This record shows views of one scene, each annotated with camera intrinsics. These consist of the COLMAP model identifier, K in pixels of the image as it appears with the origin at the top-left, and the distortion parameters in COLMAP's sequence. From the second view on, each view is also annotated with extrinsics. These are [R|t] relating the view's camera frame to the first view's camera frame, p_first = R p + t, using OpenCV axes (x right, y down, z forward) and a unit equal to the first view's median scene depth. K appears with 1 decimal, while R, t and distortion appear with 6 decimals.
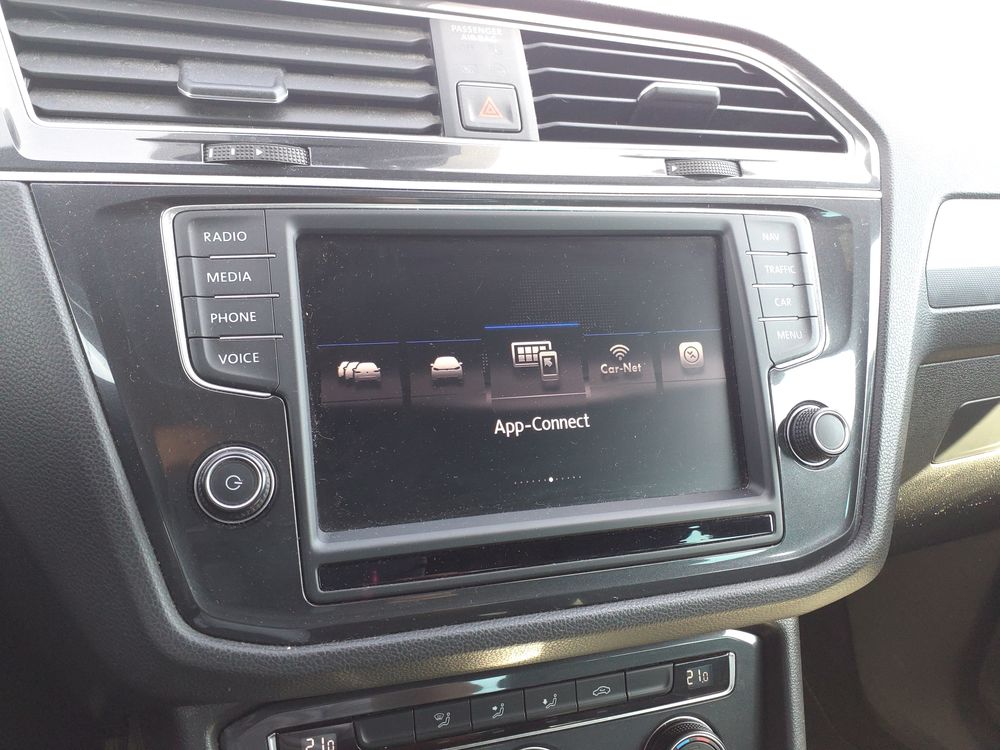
lens RADIAL K [[817.9, 0, 496.4], [0, 817.9, 379.5], [0, 0, 1]] dist [0.021819, -0.047658]
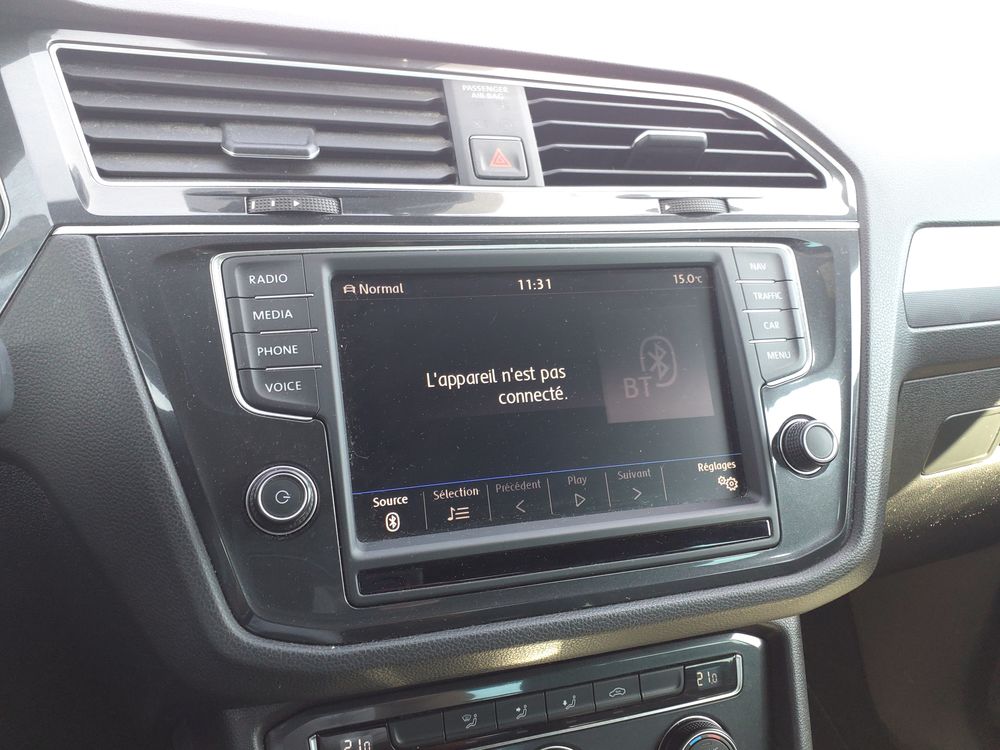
lens RADIAL K [[817.9, 0, 497.5], [0, 817.9, 377.0], [0, 0, 1]] dist [0.021819, -0.047658]
pose [[0.999662, -0.025925, -0.001906, -0.016753], [0.025805, 0.998533, -0.047595, 0.018310], [0.003137, 0.047530, 0.998865, -0.097357]]
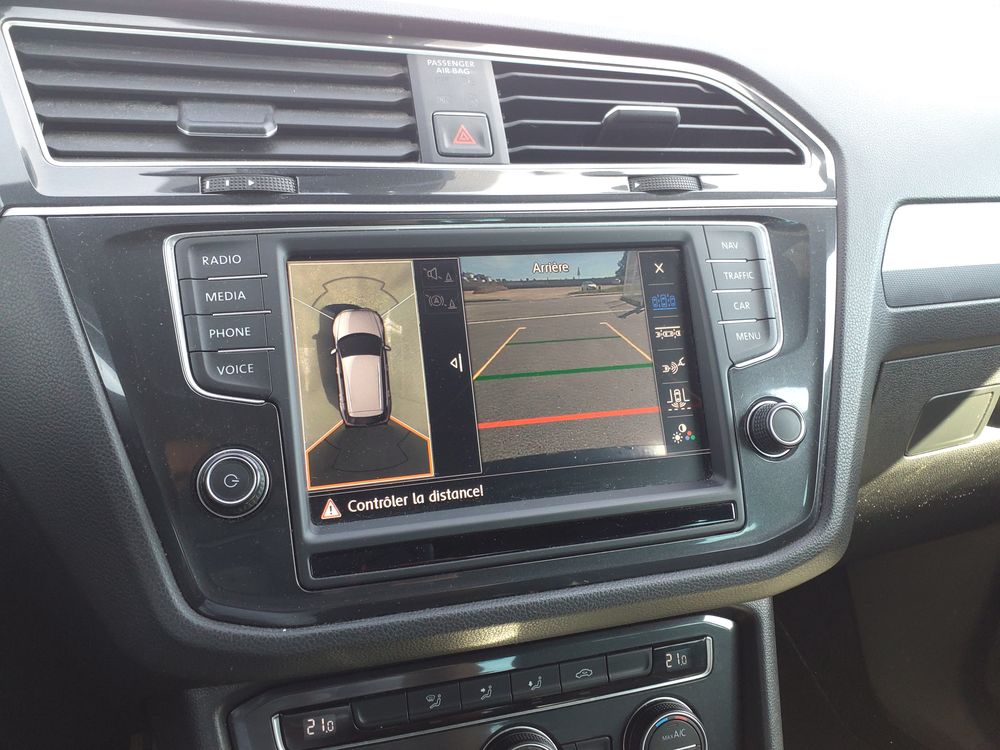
lens RADIAL K [[817.9, 0, 498.0], [0, 817.9, 379.2], [0, 0, 1]] dist [0.021819, -0.047658]
pose [[0.999461, -0.025293, -0.020927, 0.054270], [0.024971, 0.999568, -0.015524, 0.011528], [0.021310, 0.014993, 0.999660, -0.085062]]
